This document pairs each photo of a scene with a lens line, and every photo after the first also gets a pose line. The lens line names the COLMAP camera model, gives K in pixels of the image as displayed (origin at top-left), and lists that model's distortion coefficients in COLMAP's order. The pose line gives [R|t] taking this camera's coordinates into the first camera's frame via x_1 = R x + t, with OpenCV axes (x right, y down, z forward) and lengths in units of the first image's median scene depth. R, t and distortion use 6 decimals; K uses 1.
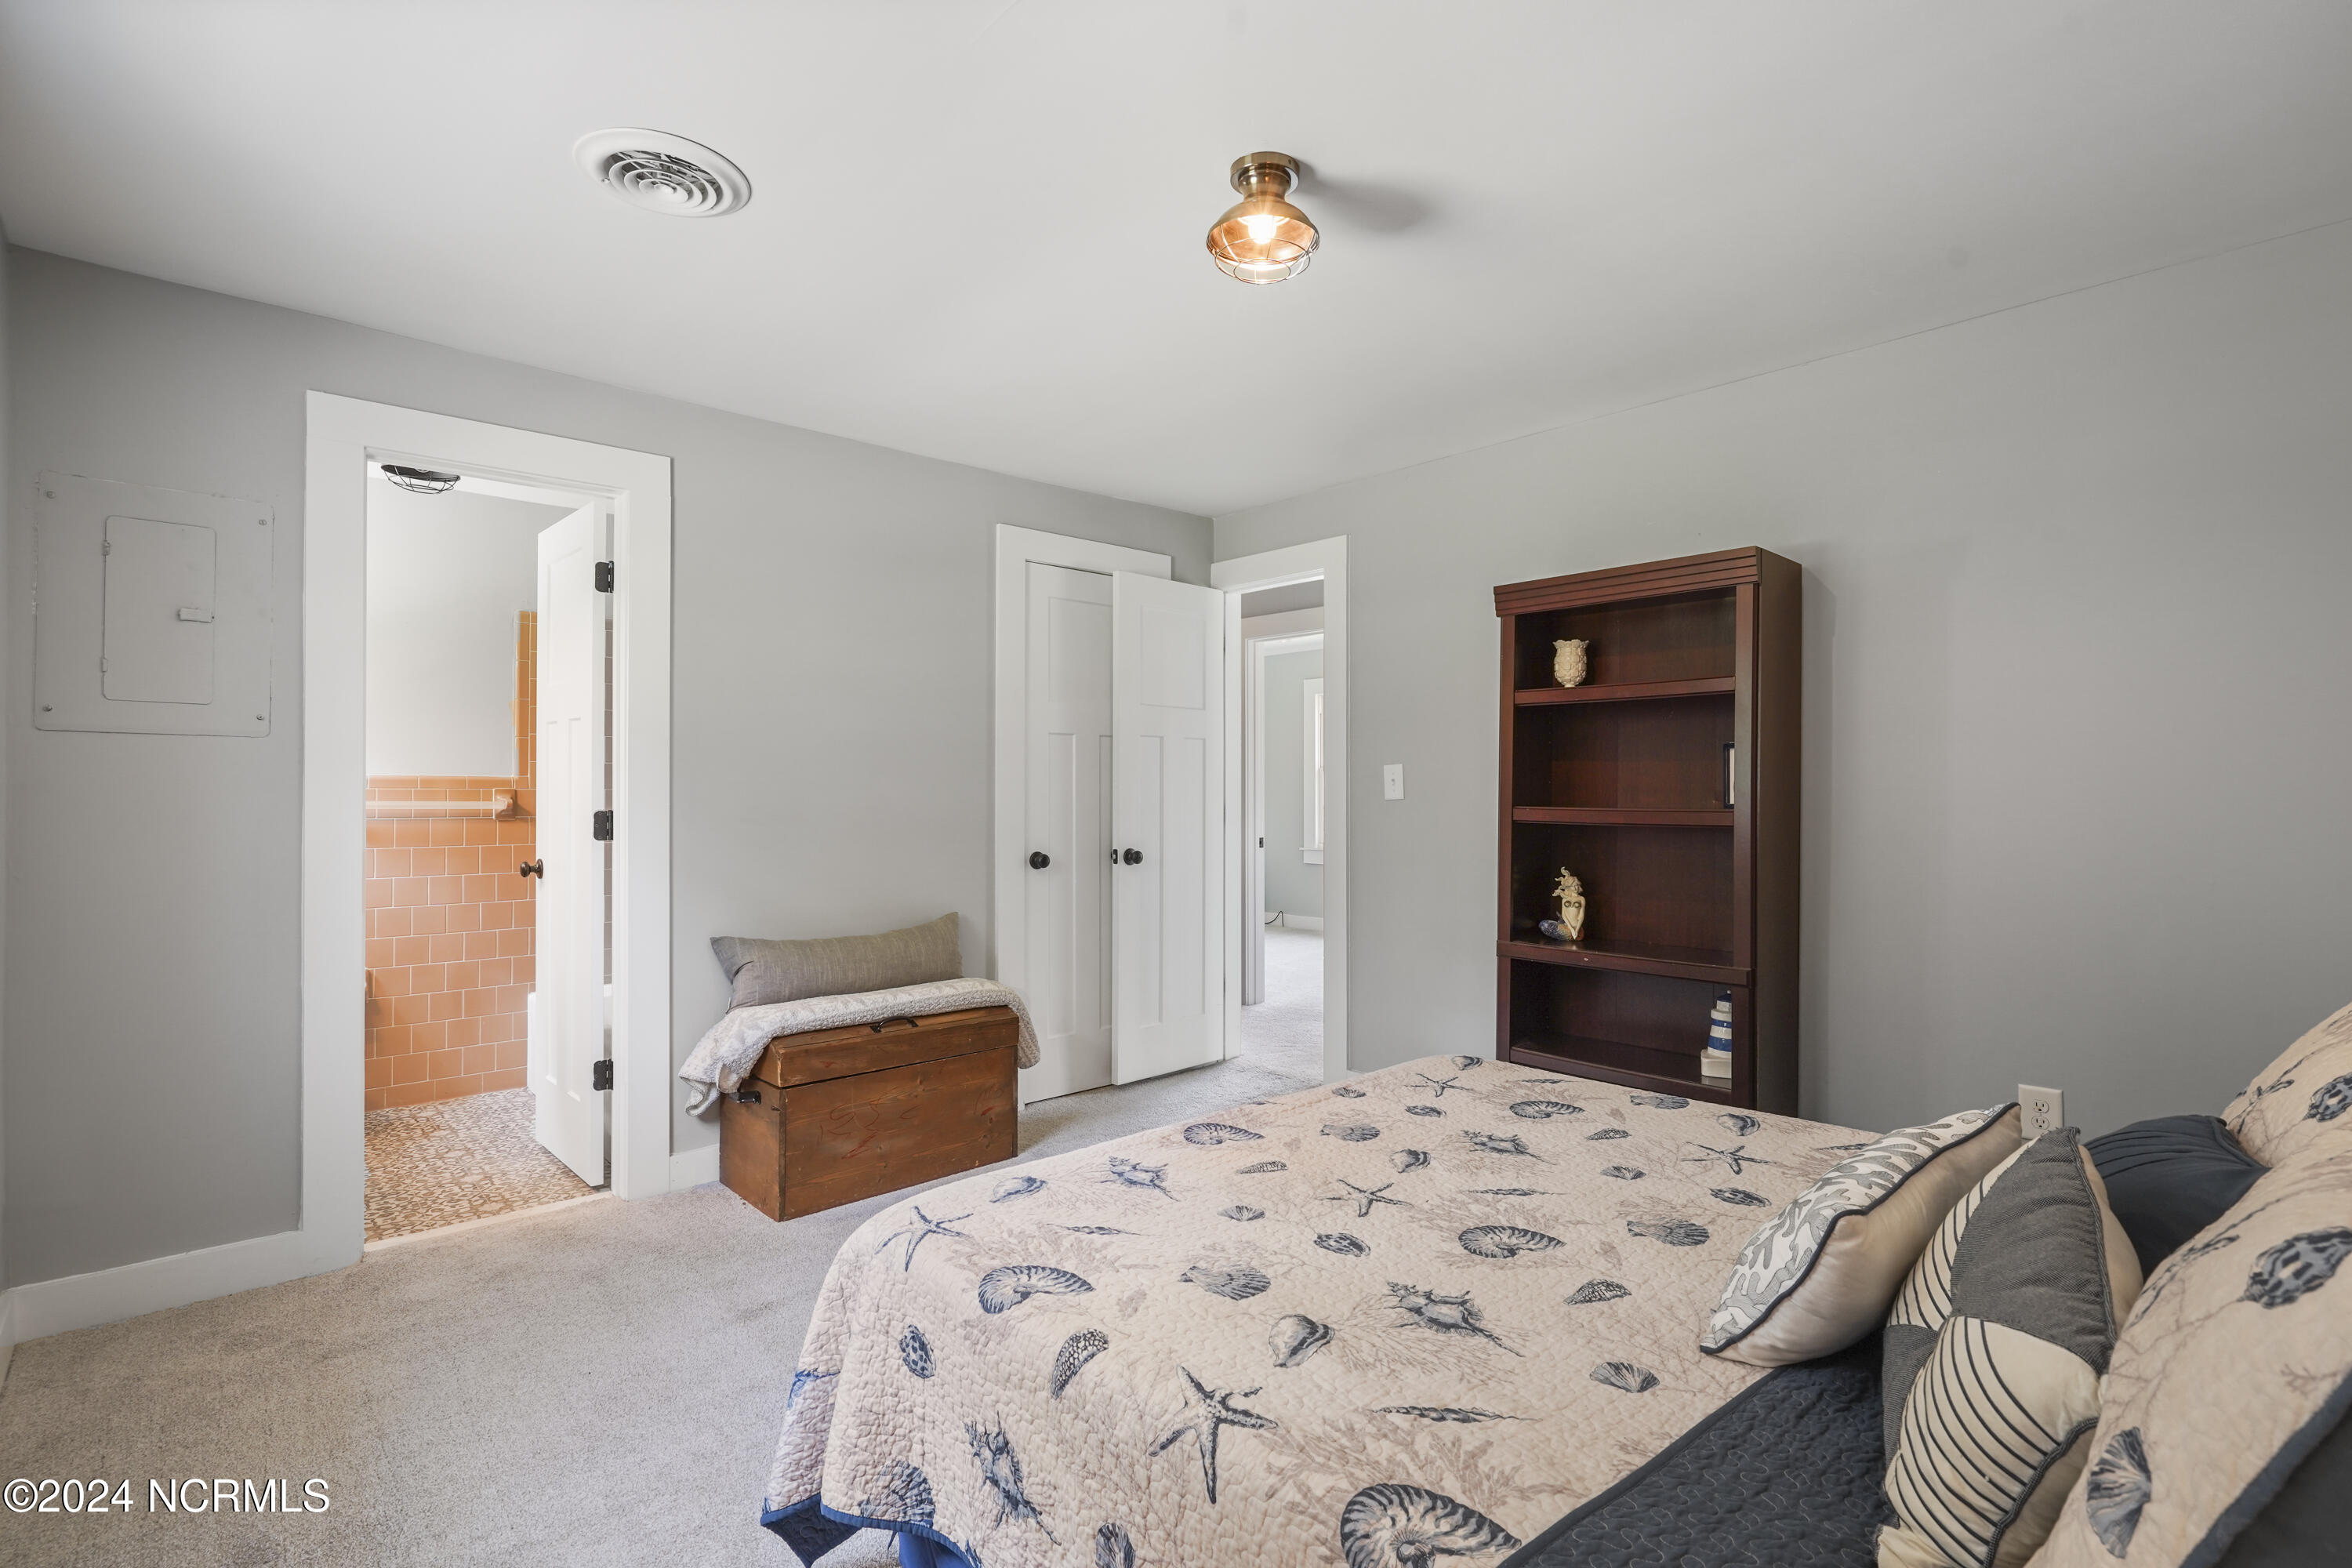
lens RADIAL K [[1072.3, 0, 1166.7], [0, 1072.3, 770.6], [0, 0, 1]] dist [-0.010411, 0.001951]
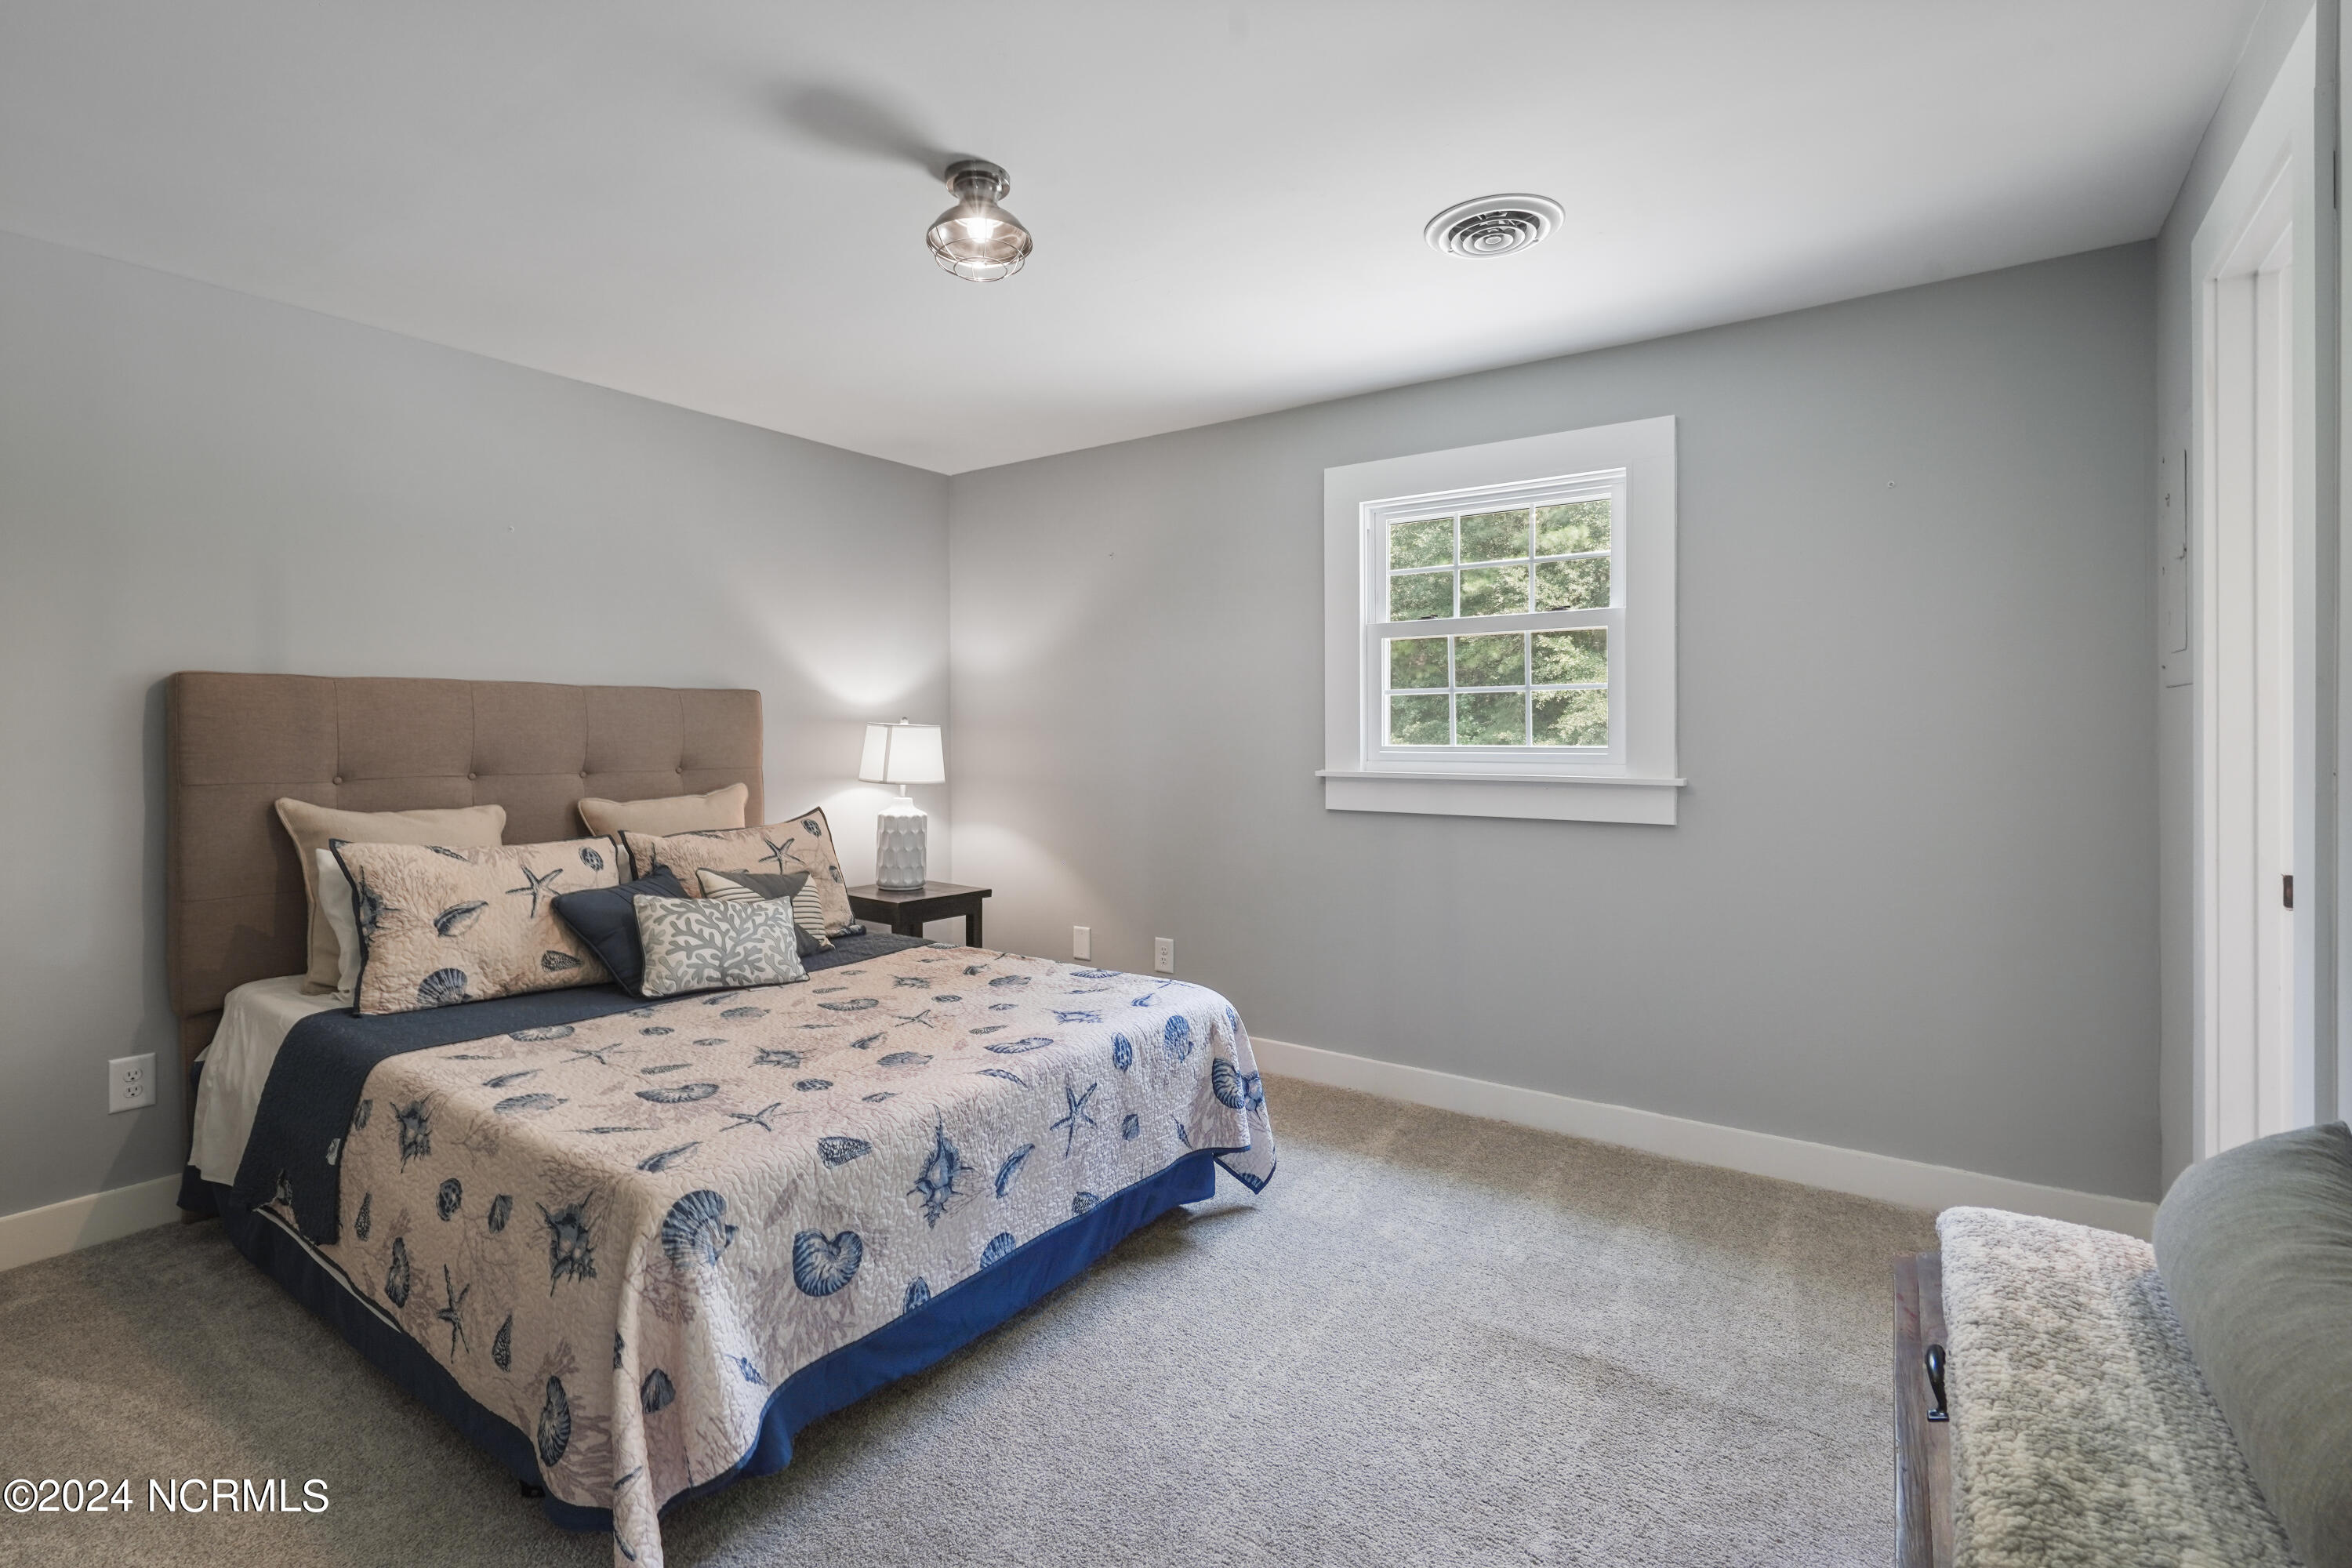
lens RADIAL K [[1094.3, 0, 1178.5], [0, 1094.3, 738.7], [0, 0, 1]] dist [-0.015098, 0.000118]
pose [[-0.975326, 0.000672, -0.220768, 0.137331], [0.004392, 0.999857, -0.016359, 0.021381], [0.220726, -0.016925, -0.975189, 2.091489]]
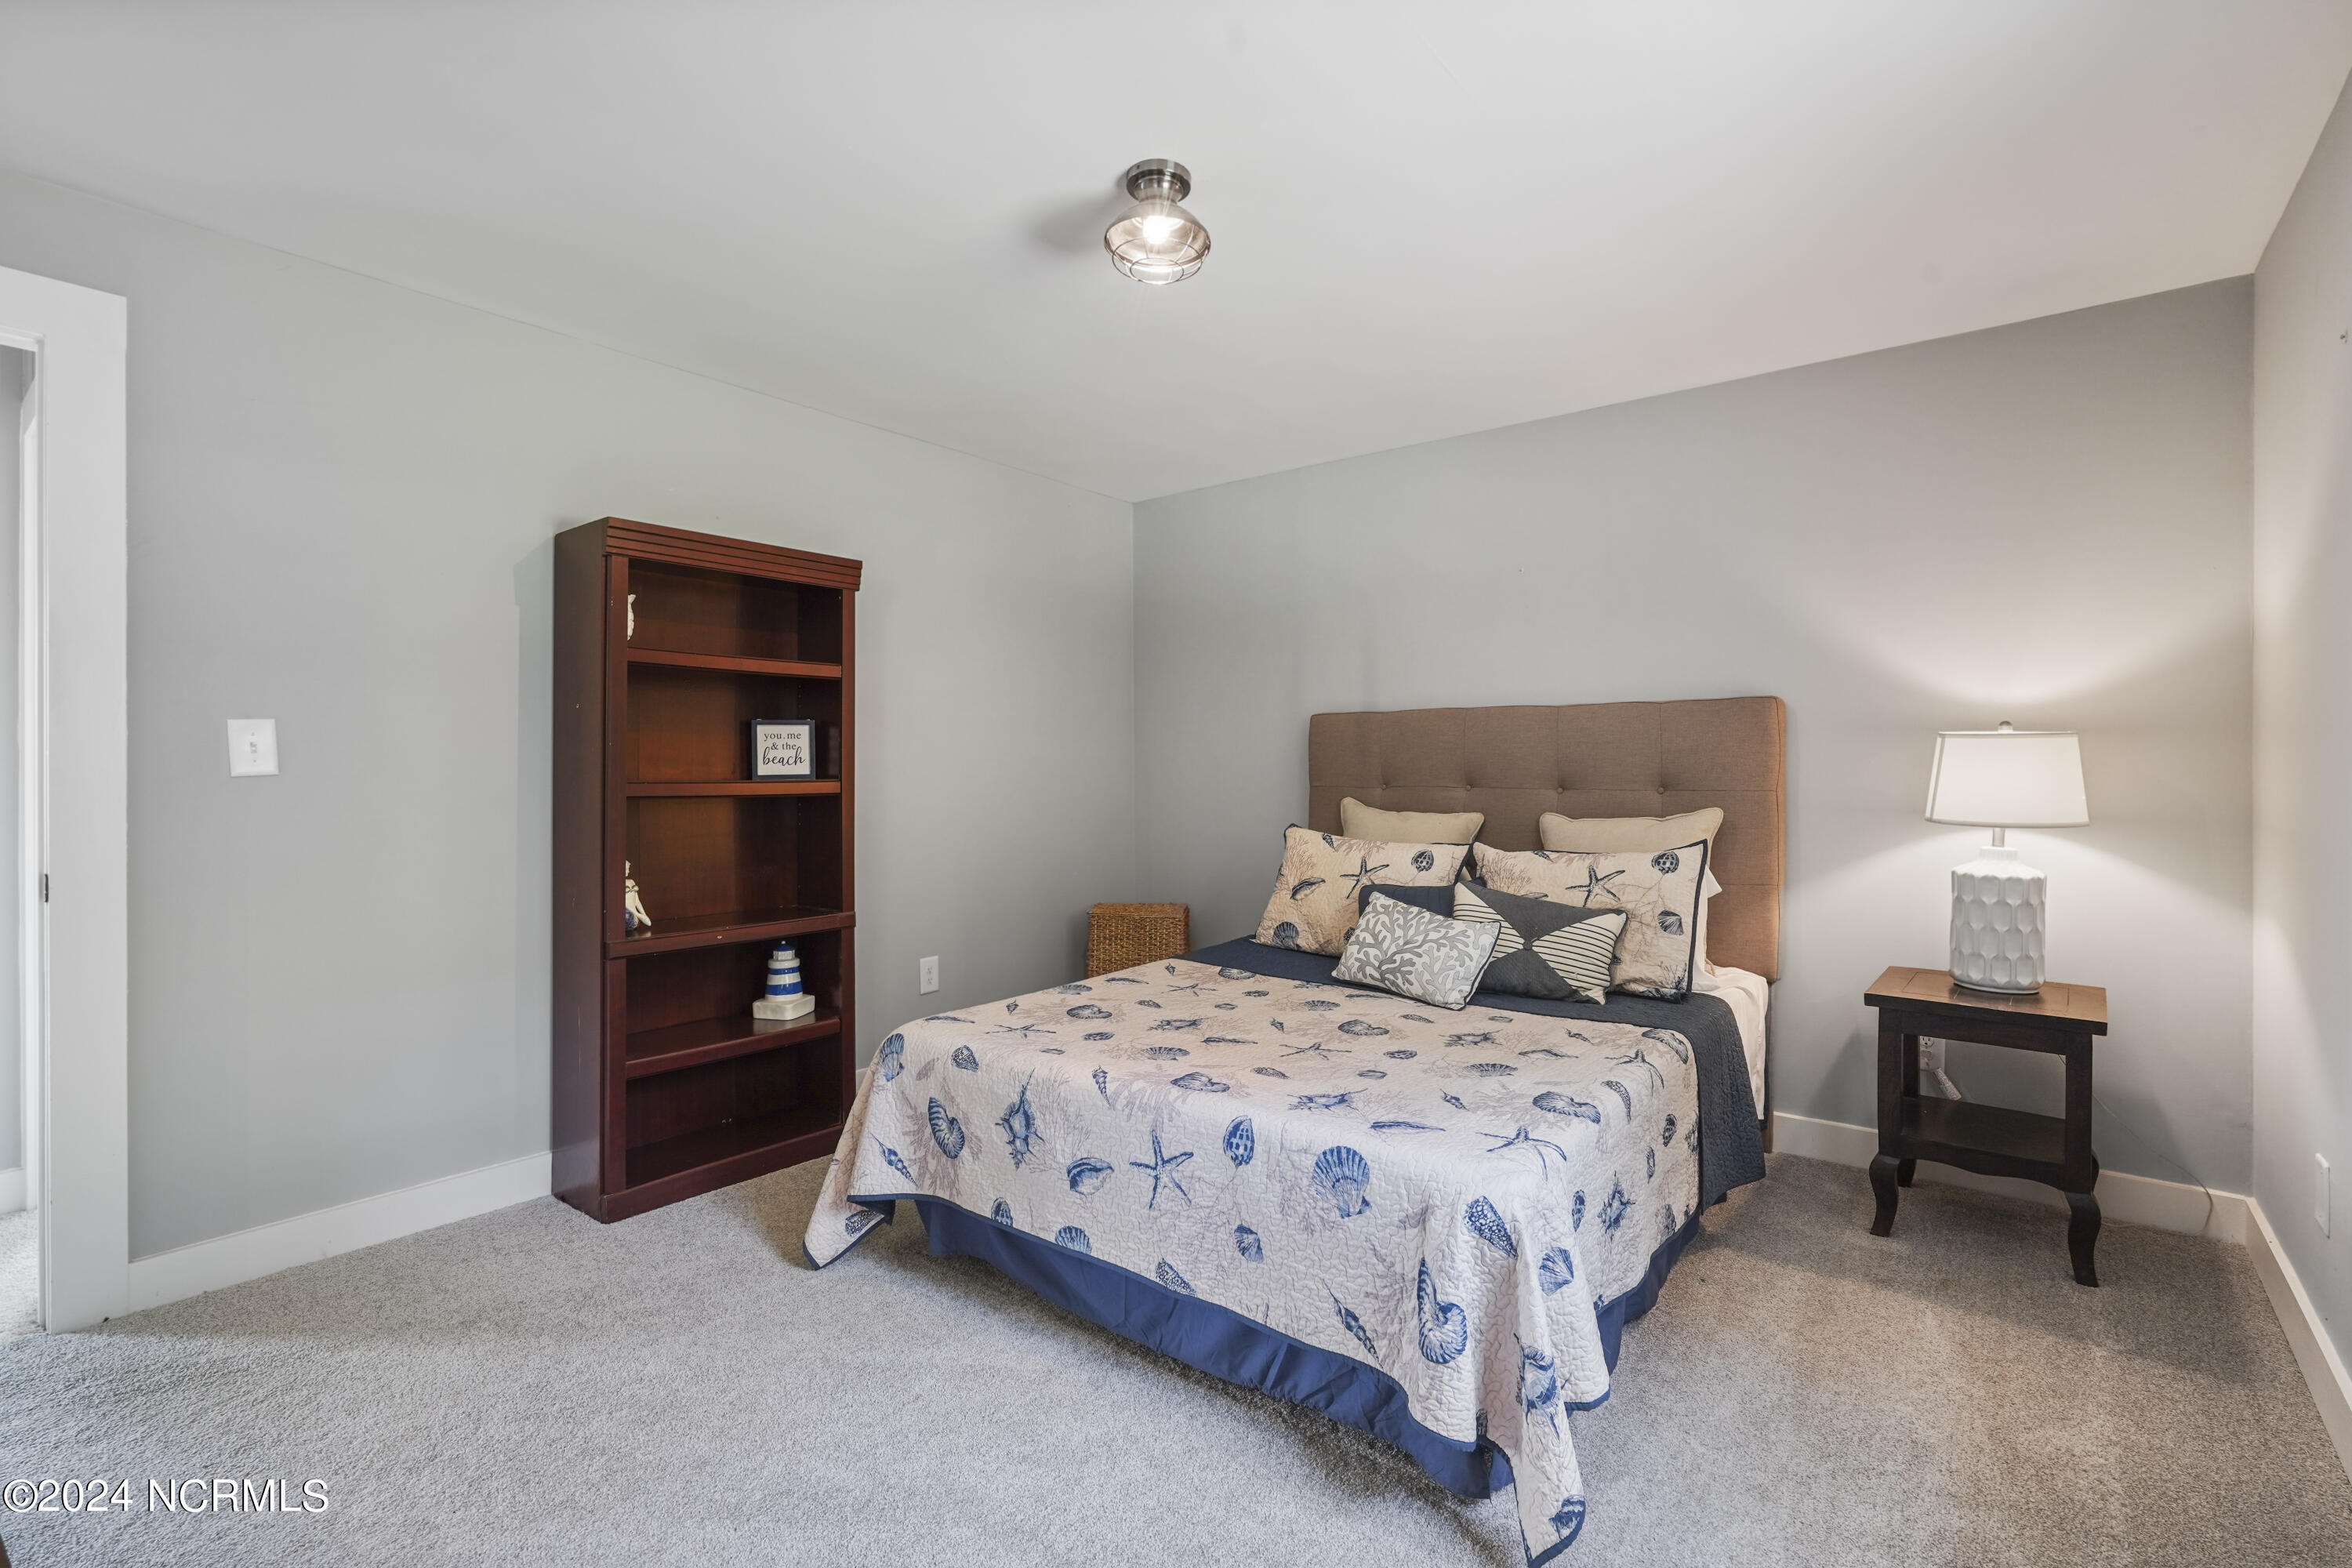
lens RADIAL K [[1072.3, 0, 1166.7], [0, 1072.3, 770.6], [0, 0, 1]] dist [-0.010411, 0.001951]
pose [[-0.151834, -0.008492, 0.988369, -0.953057], [-0.021348, 0.999758, 0.005311, 0.018479], [-0.988175, -0.020293, -0.151979, 1.135617]]
